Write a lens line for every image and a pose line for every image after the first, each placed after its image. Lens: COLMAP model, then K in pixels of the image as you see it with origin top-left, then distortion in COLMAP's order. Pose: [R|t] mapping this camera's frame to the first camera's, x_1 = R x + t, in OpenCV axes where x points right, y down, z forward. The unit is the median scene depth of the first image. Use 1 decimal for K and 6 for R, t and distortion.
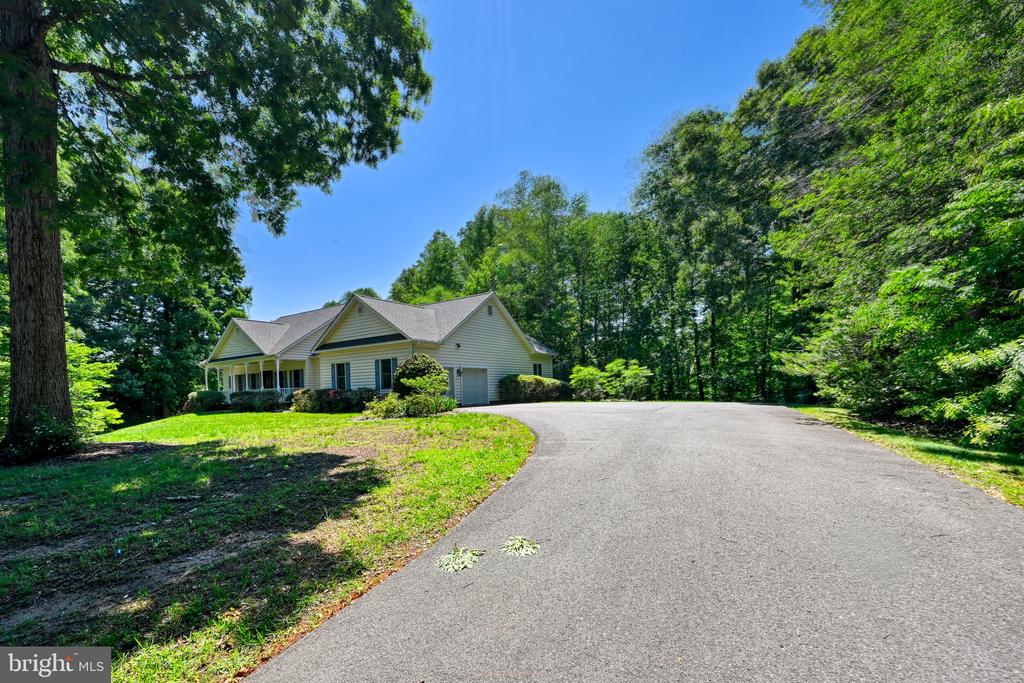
lens RADIAL K [[420.4, 0, 497.6], [0, 420.4, 391.1], [0, 0, 1]] dist [-0.000509, 0.000032]
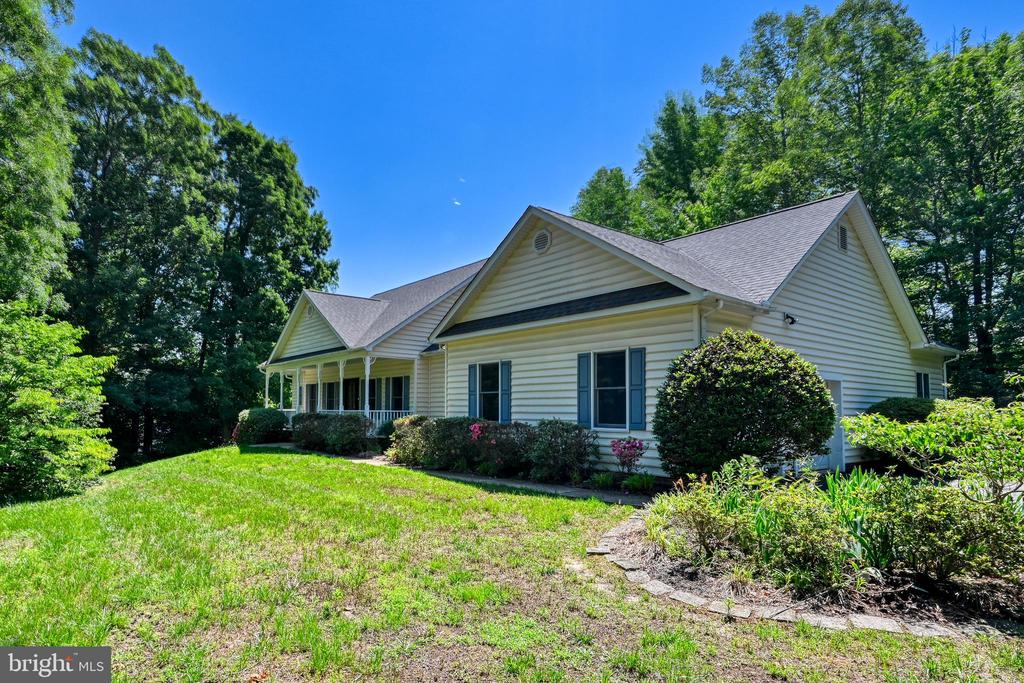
lens RADIAL K [[556.6, 0, 427.1], [0, 556.6, 387.4], [0, 0, 1]] dist [0.001719, 0.000465]
pose [[0.931587, 0.023369, -0.362766, -0.191697], [-0.039883, 0.998478, -0.038100, -0.012052], [0.361324, 0.049962, 0.931101, 0.362175]]
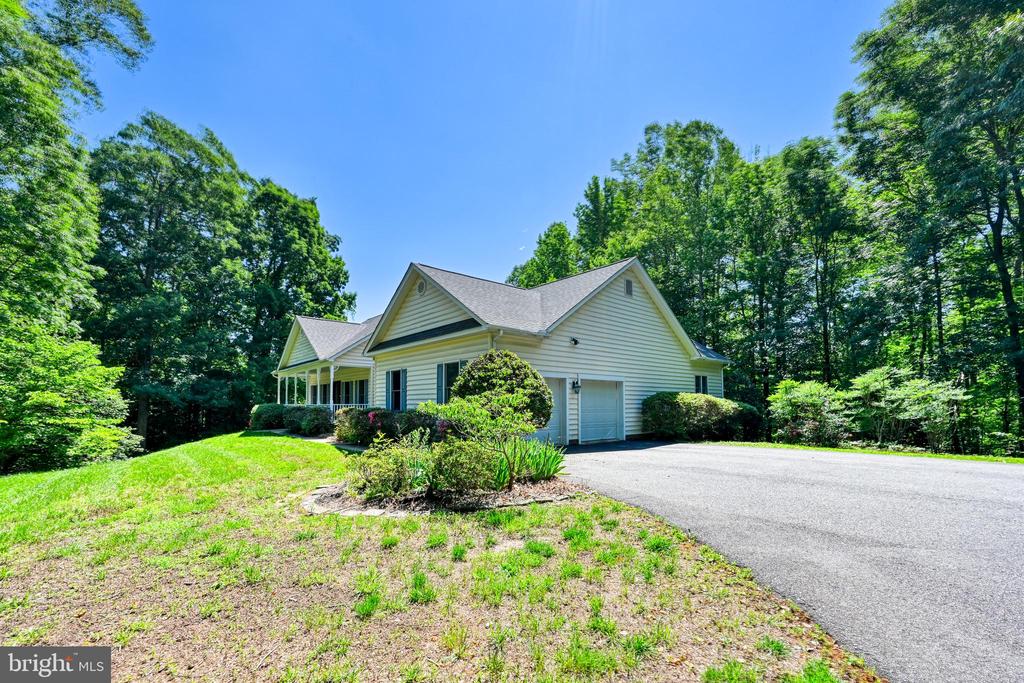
lens RADIAL K [[420.4, 0, 497.6], [0, 420.4, 391.1], [0, 0, 1]] dist [-0.000509, 0.000032]
pose [[0.960001, 0.018732, -0.279371, -0.027535], [-0.028777, 0.999077, -0.031896, -0.015006], [0.278516, 0.038659, 0.959653, 0.360528]]
